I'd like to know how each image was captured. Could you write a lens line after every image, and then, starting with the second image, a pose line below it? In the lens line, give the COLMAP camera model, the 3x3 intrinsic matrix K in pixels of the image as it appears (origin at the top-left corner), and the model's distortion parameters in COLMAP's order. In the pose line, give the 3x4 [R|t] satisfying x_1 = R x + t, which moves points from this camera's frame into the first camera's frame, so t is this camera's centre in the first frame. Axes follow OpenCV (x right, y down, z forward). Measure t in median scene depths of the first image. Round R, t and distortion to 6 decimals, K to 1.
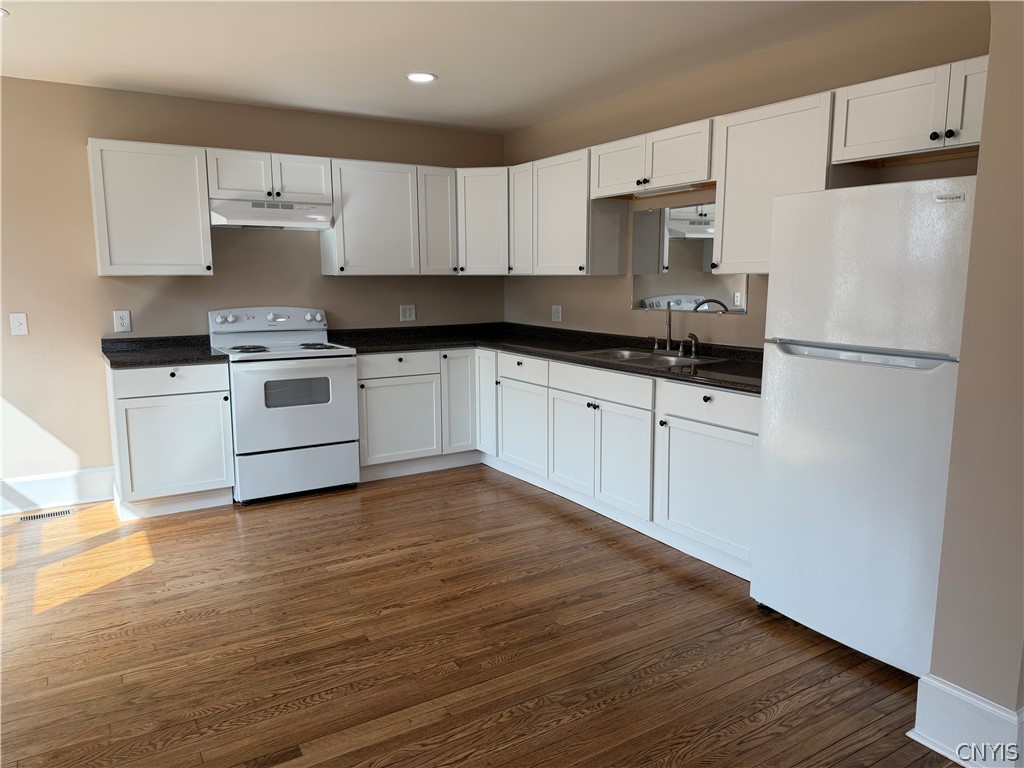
lens RADIAL K [[718.0, 0, 512.0], [0, 718.0, 384.0], [0, 0, 1]] dist [0.067317, -0.076231]
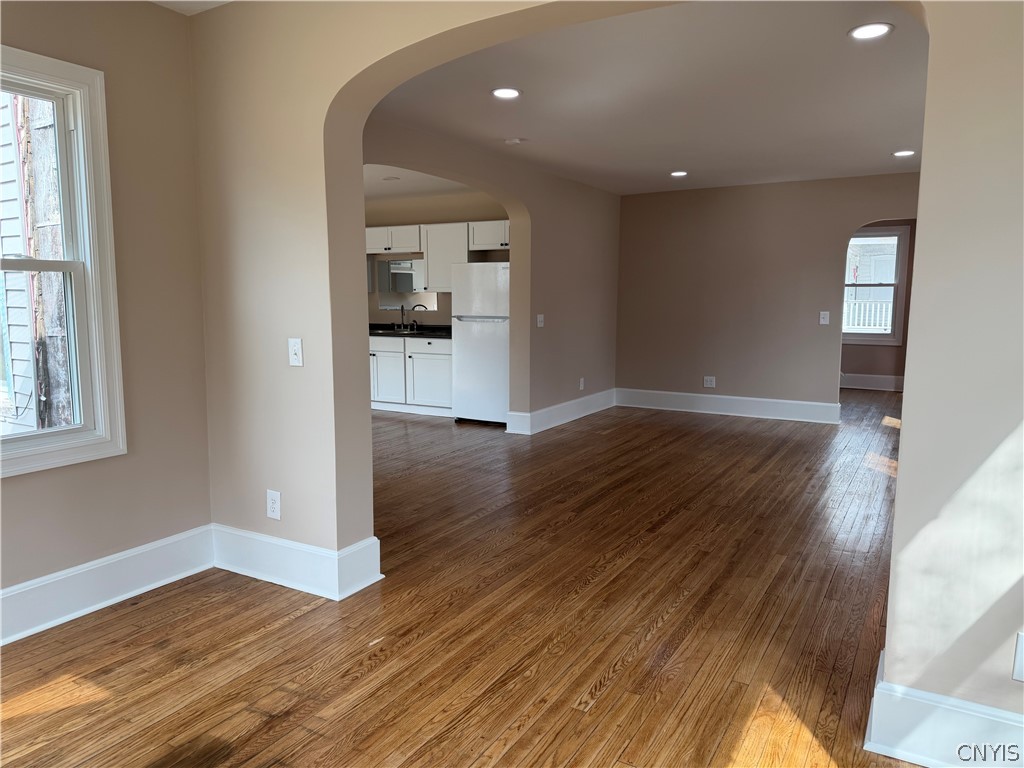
lens RADIAL K [[718.0, 0, 512.0], [0, 718.0, 384.0], [0, 0, 1]] dist [0.067317, -0.076231]
pose [[0.887344, -0.050765, 0.458305, -0.556666], [0.066387, 0.997631, -0.018030, 0.204846], [-0.456304, 0.046424, 0.888612, -1.182043]]
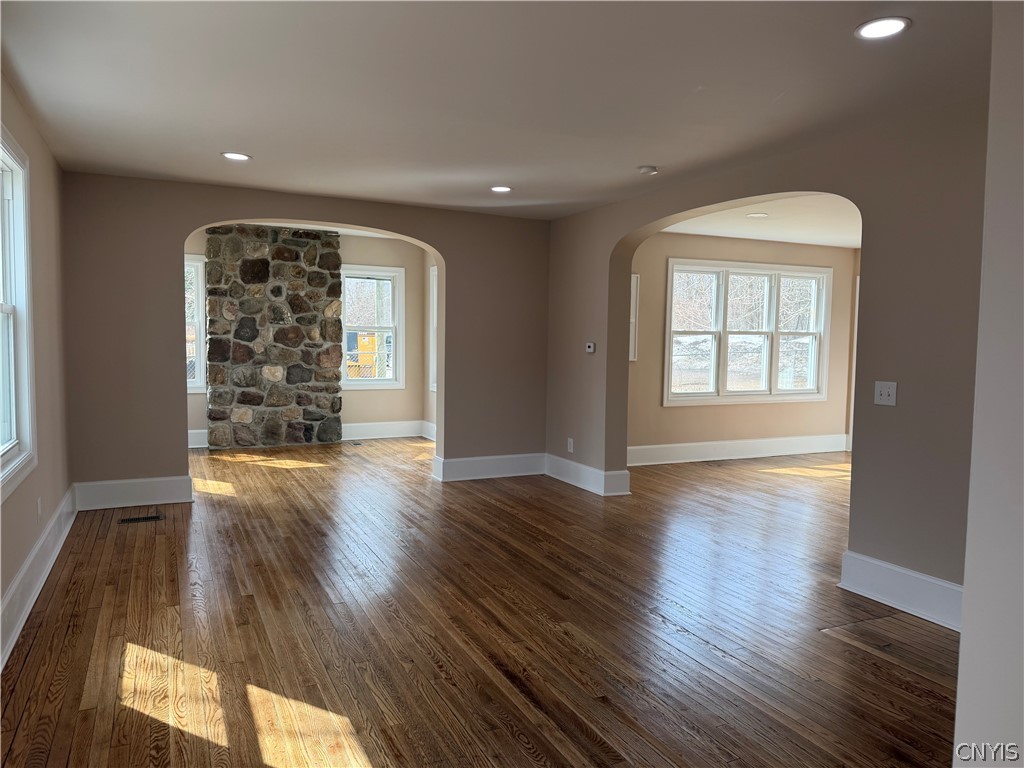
lens RADIAL K [[718.0, 0, 512.0], [0, 718.0, 384.0], [0, 0, 1]] dist [0.067317, -0.076231]
pose [[-0.106522, 0.070197, -0.991829, 1.579367], [-0.169055, 0.981703, 0.087636, -0.019252], [0.979833, 0.177009, -0.092706, 0.096614]]
